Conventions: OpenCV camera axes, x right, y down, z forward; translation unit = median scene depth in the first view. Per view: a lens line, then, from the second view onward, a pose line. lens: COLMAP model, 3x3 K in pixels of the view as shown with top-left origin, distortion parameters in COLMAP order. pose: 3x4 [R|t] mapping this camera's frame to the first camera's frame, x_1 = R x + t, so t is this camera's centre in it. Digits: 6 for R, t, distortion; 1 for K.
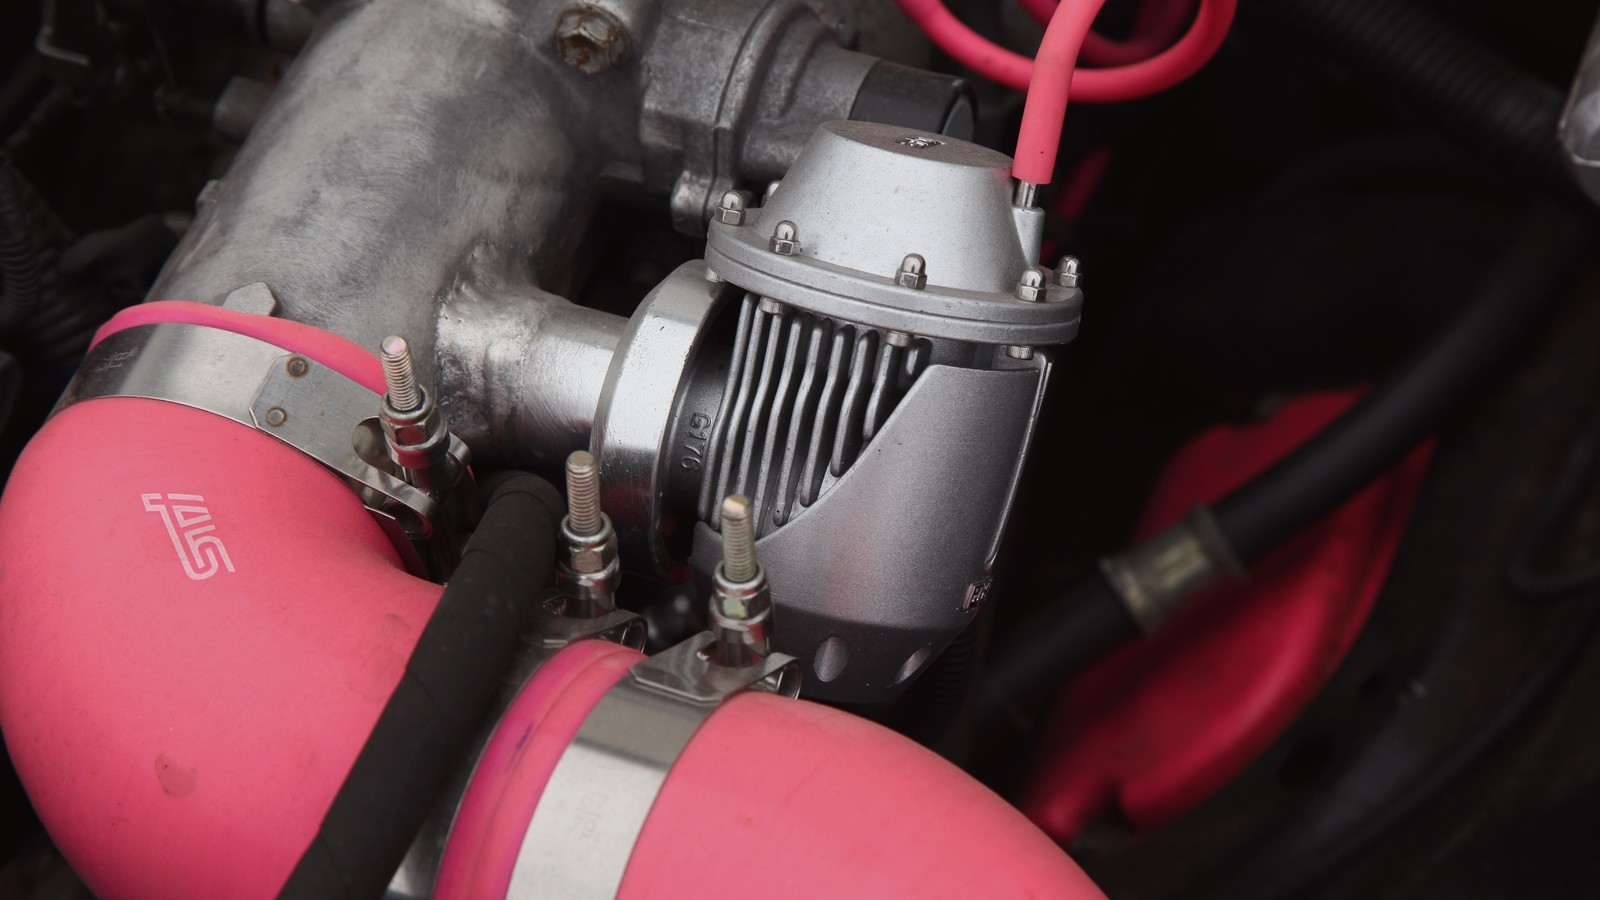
lens RADIAL K [[4149.7, 0, 800.0], [0, 4149.7, 450.0], [0, 0, 1]] dist [0.486495, -0.521413]
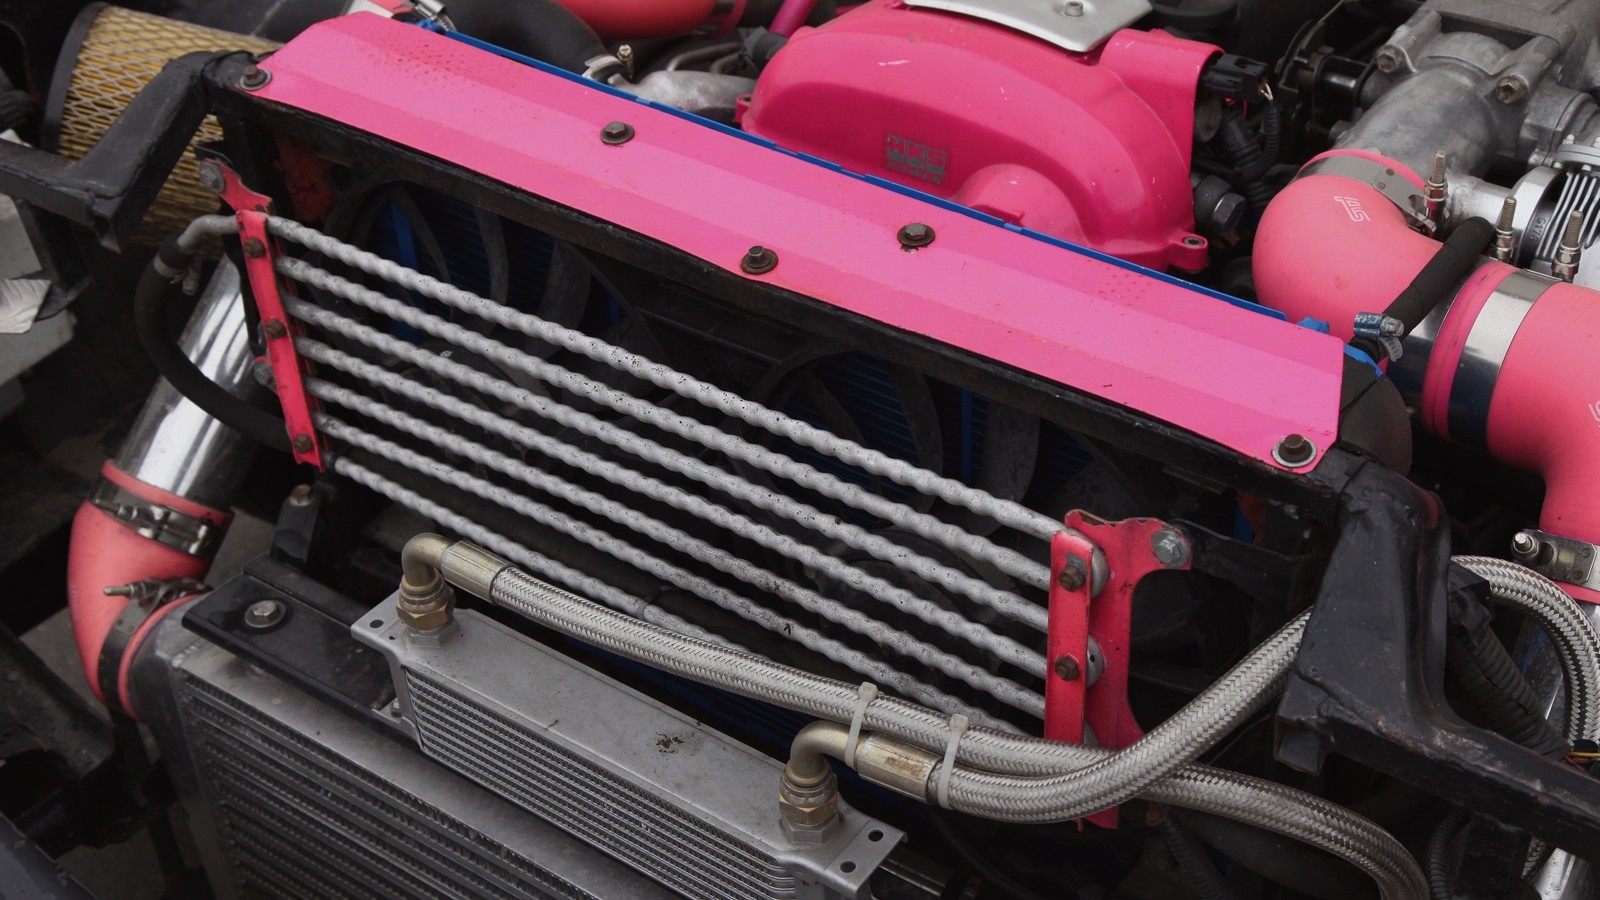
lens RADIAL K [[2244.8, 0, 800.0], [0, 2244.8, 450.0], [0, 0, 1]] dist [0.081306, 0.049700]
pose [[0.963485, 0.166641, -0.209587, -0.141233], [-0.196629, 0.971637, -0.131372, 0.385035], [0.181751, 0.167785, 0.968924, -0.393686]]
